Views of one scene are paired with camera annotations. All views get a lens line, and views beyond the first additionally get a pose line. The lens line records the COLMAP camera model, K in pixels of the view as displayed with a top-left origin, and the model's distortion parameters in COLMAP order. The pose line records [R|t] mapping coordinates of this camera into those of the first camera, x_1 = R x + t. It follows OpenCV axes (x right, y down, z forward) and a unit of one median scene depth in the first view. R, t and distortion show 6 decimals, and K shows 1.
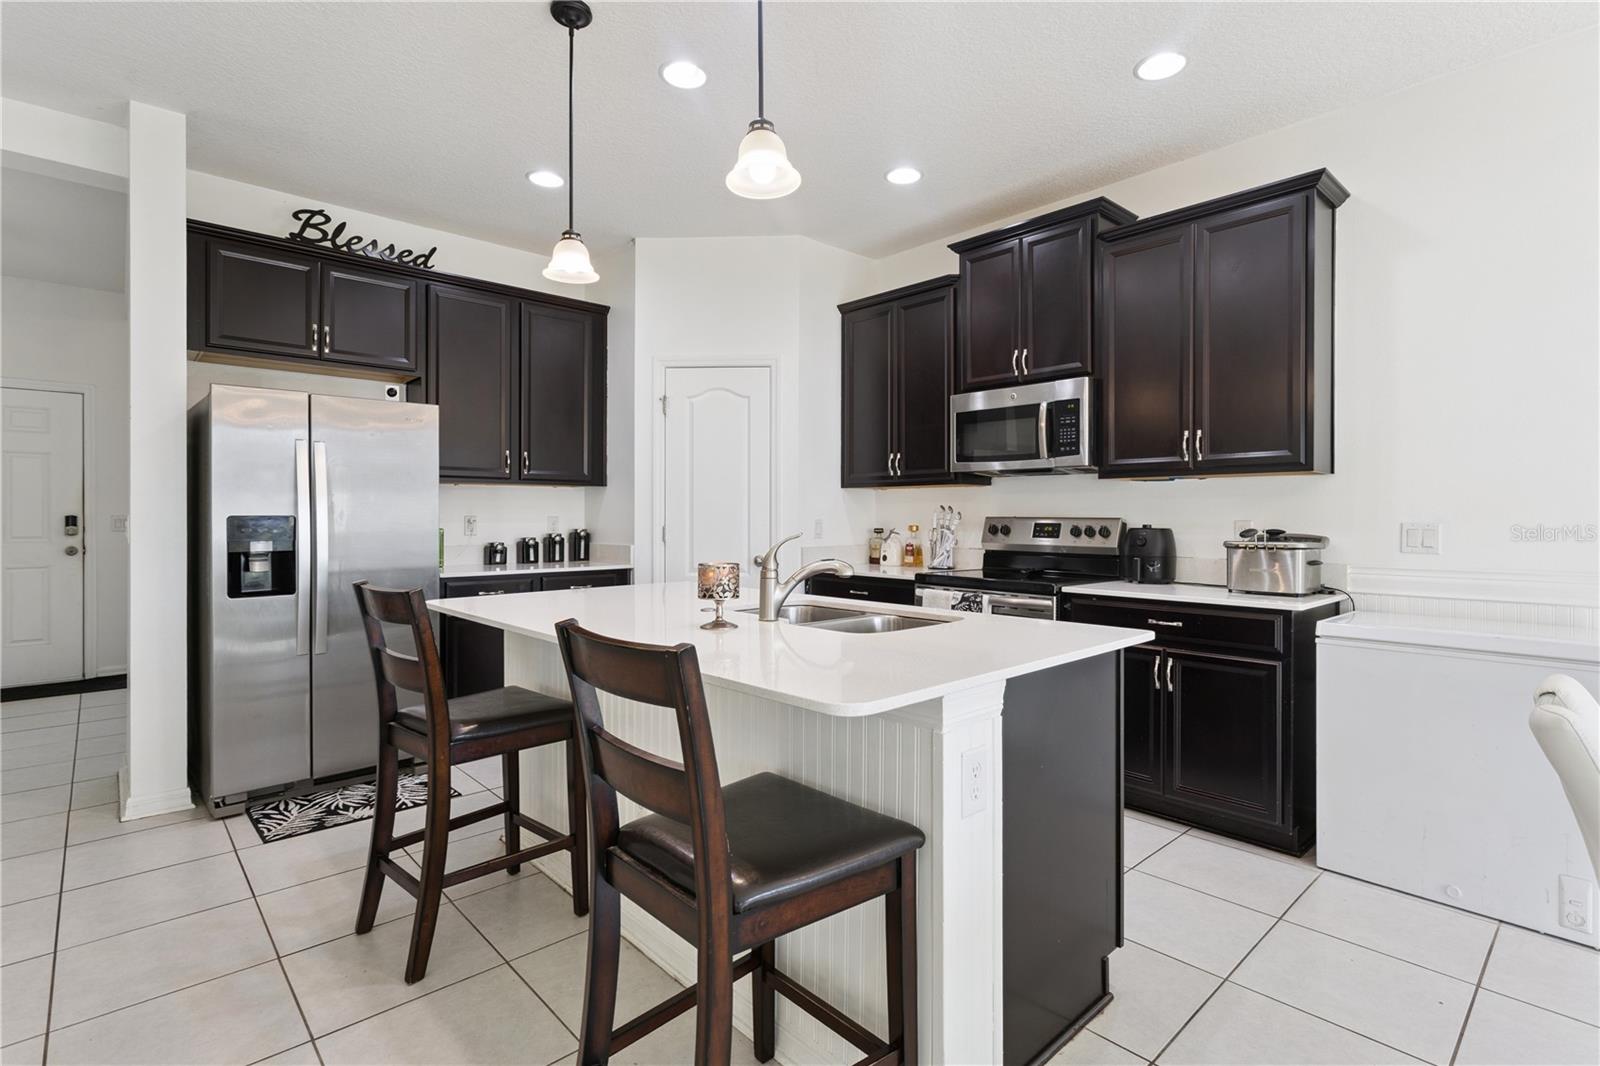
lens RADIAL K [[767.3, 0, 804.9], [0, 767.3, 518.0], [0, 0, 1]] dist [-0.000239, 0.000109]
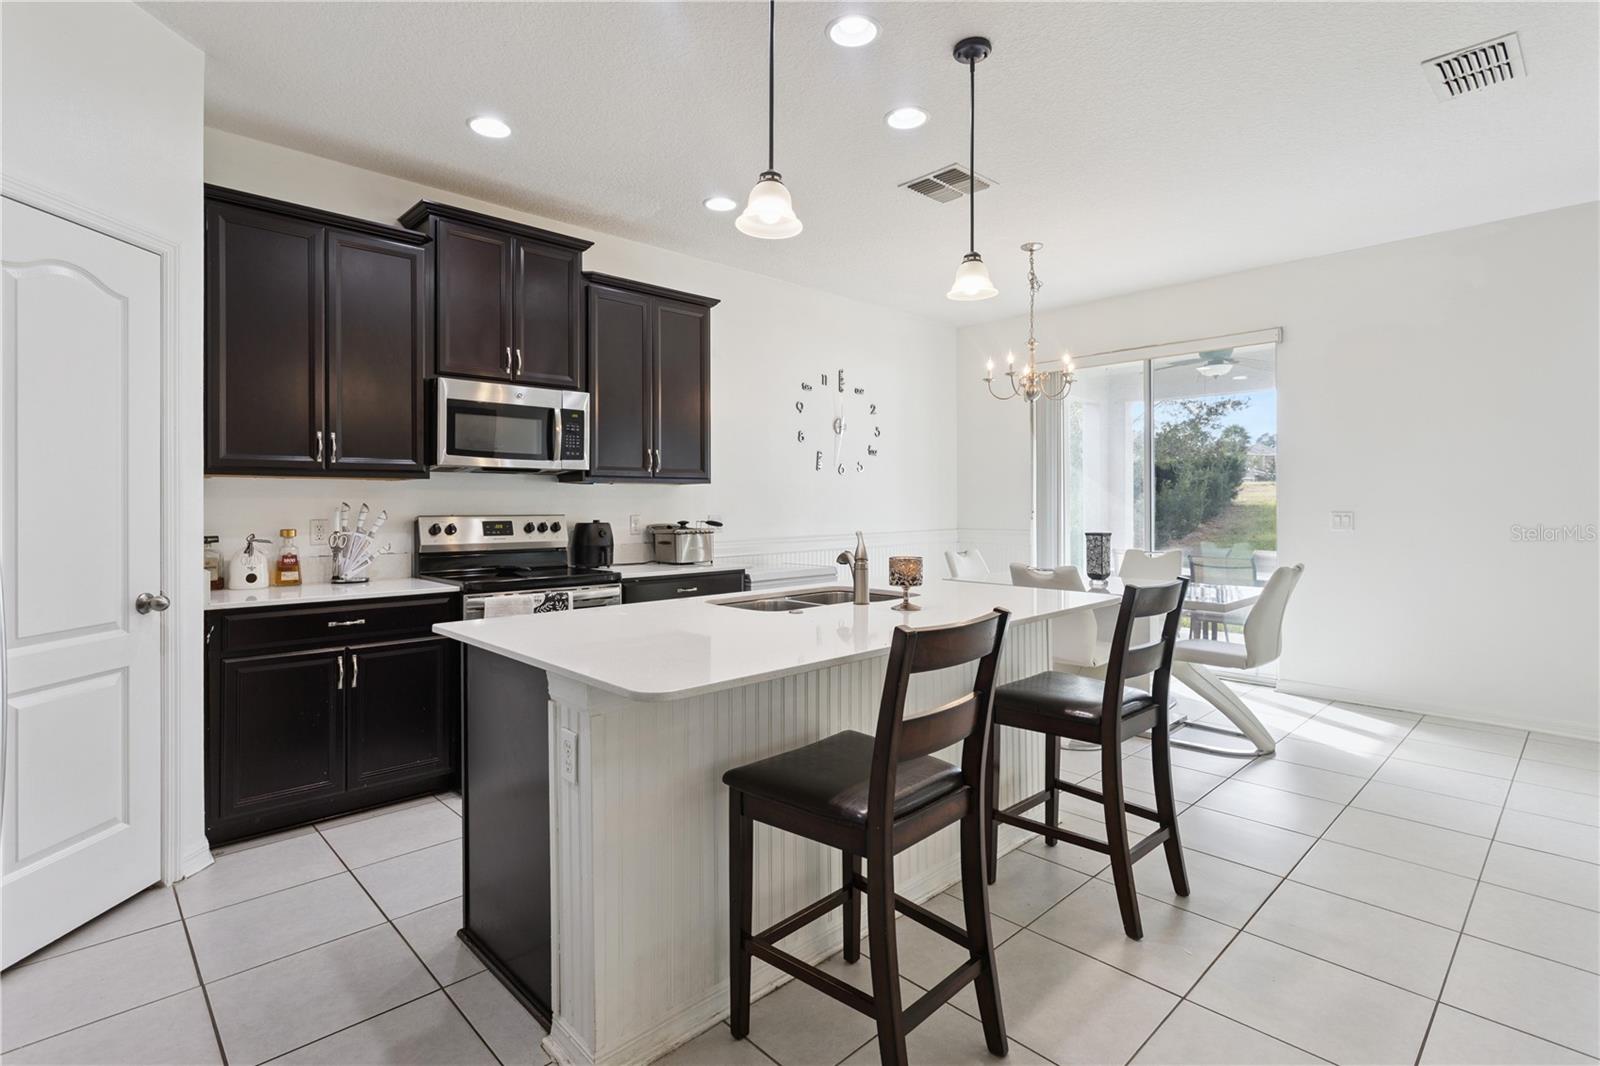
lens RADIAL K [[771.6, 0, 799.9], [0, 771.6, 509.0], [0, 0, 1]] dist [-0.000768, 0.000744]
pose [[-0.013761, -0.008611, 0.999868, -0.734273], [0.005342, 0.999948, 0.008685, -0.016400], [-0.999891, 0.005460, -0.013715, 0.640535]]
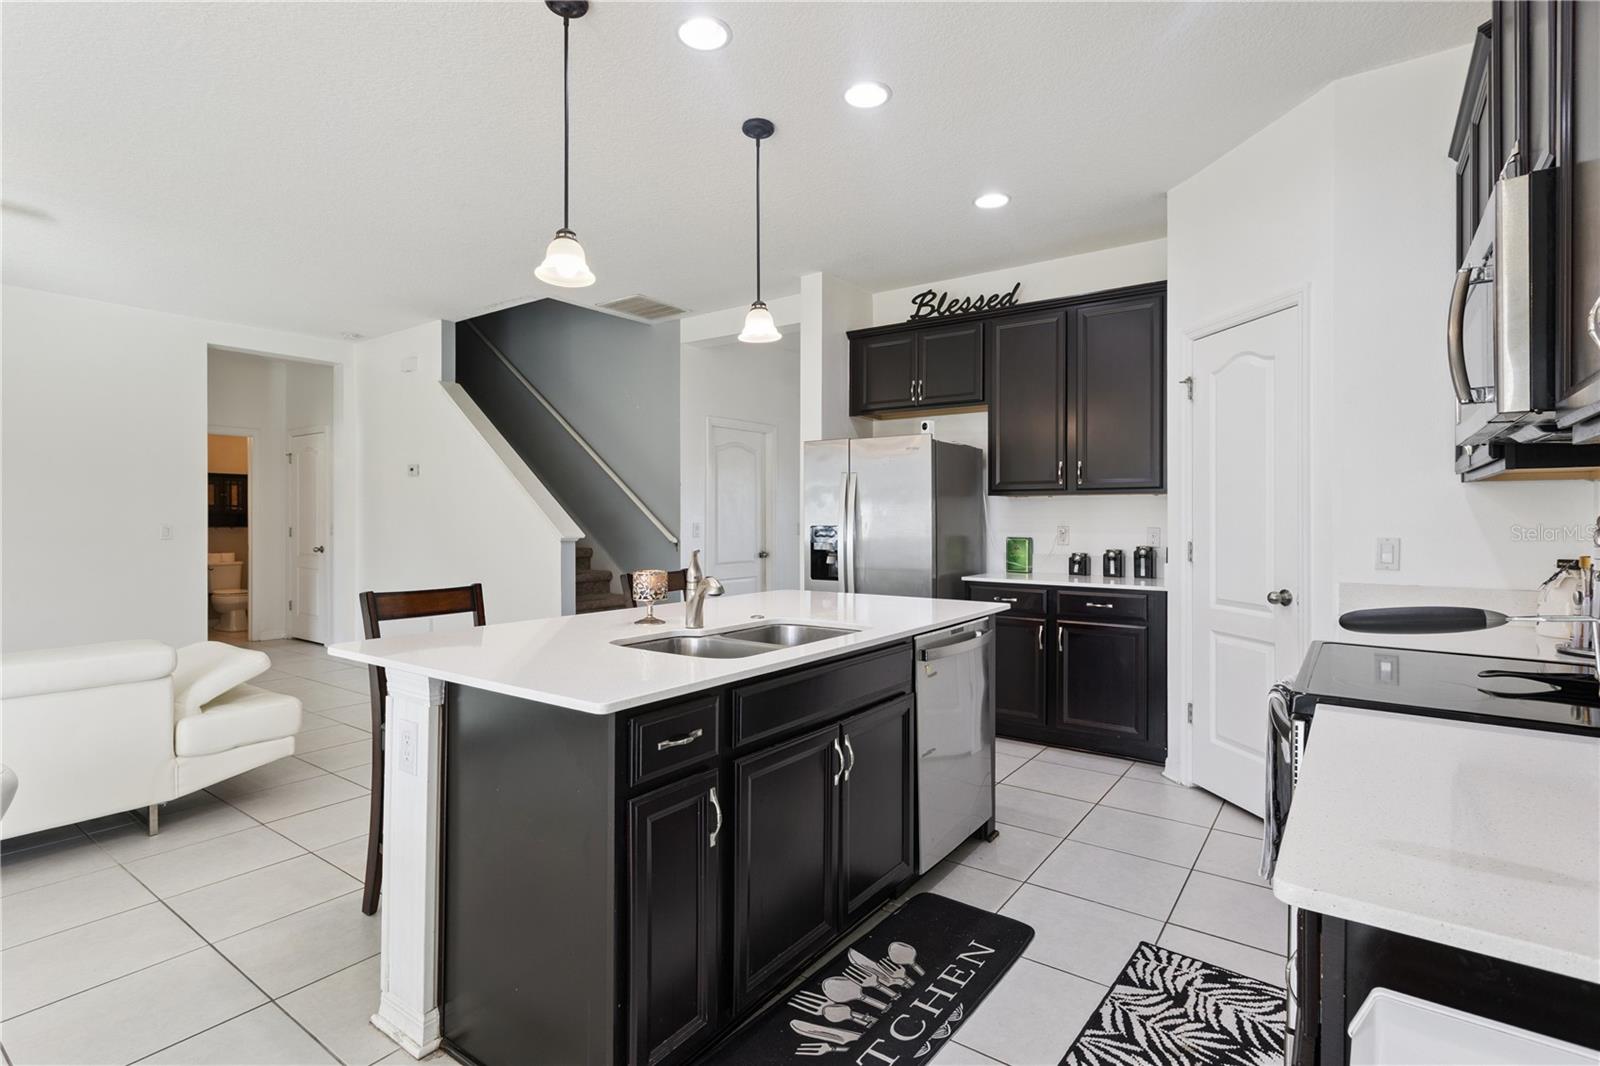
lens RADIAL K [[771.6, 0, 799.9], [0, 771.6, 509.0], [0, 0, 1]] dist [-0.000768, 0.000744]
pose [[0.196079, -0.011022, -0.980526, 0.616005], [-0.004295, 0.999918, -0.012099, -0.013821], [0.980579, 0.006584, 0.196016, 0.539556]]
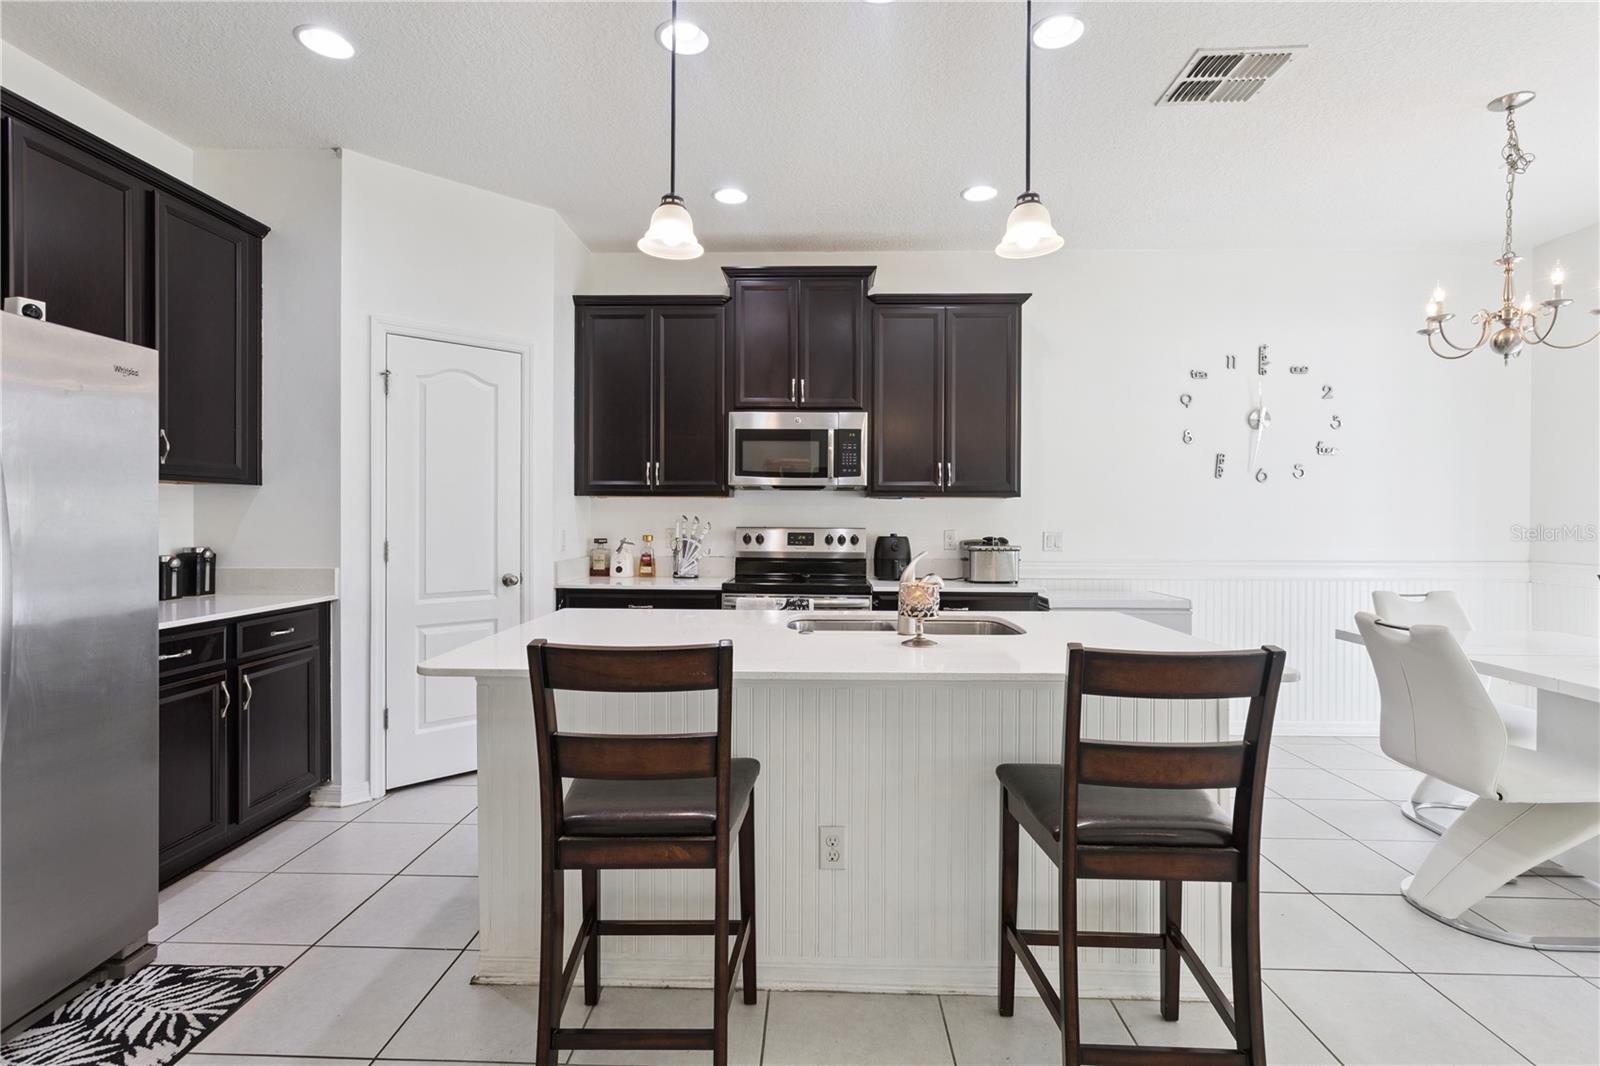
lens RADIAL K [[771.1, 0, 793.8], [0, 771.1, 522.1], [0, 0, 1]] dist [0.000046, 0.001850]
pose [[0.702912, -0.002692, 0.711272, -0.529154], [-0.001769, 0.999983, 0.005533, -0.015851], [-0.711275, -0.005148, 0.702895, 0.207852]]
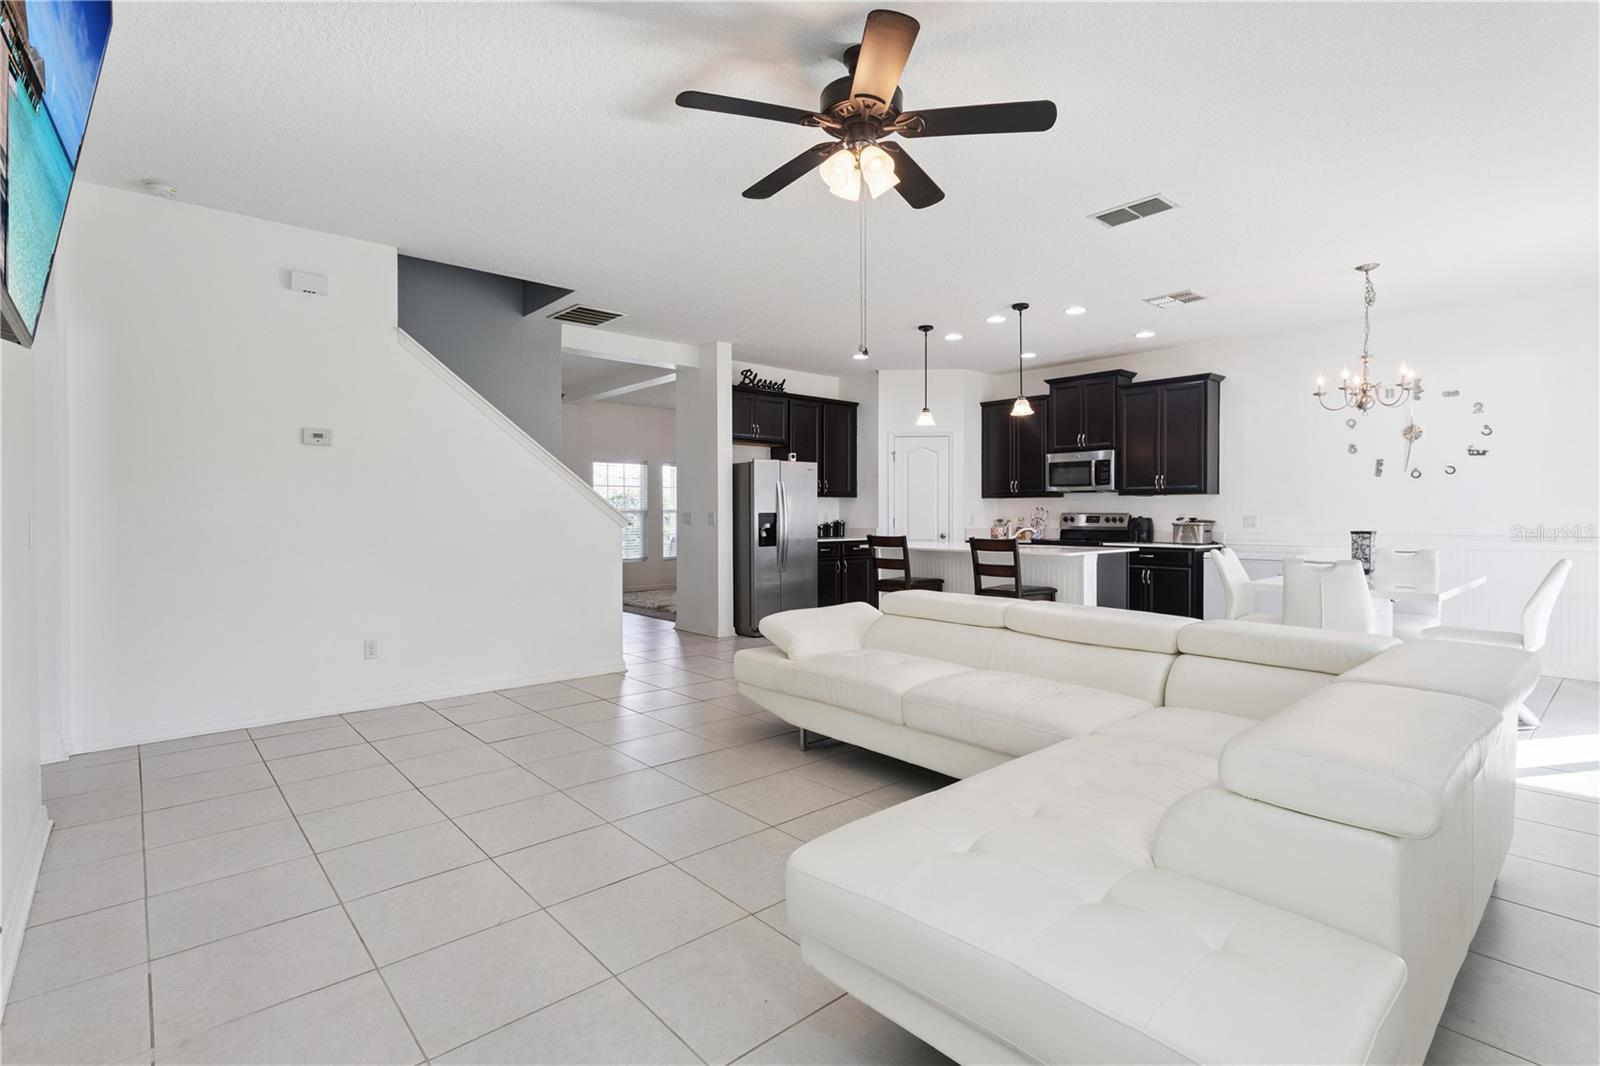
lens RADIAL K [[758.3, 0, 800.7], [0, 758.3, 522.4], [0, 0, 1]] dist [-0.004734, 0.000079]
pose [[0.999797, -0.001280, -0.020128, -0.455712], [0.001415, 0.999976, 0.006715, 0.009797], [0.020119, -0.006742, 0.999775, -1.119543]]
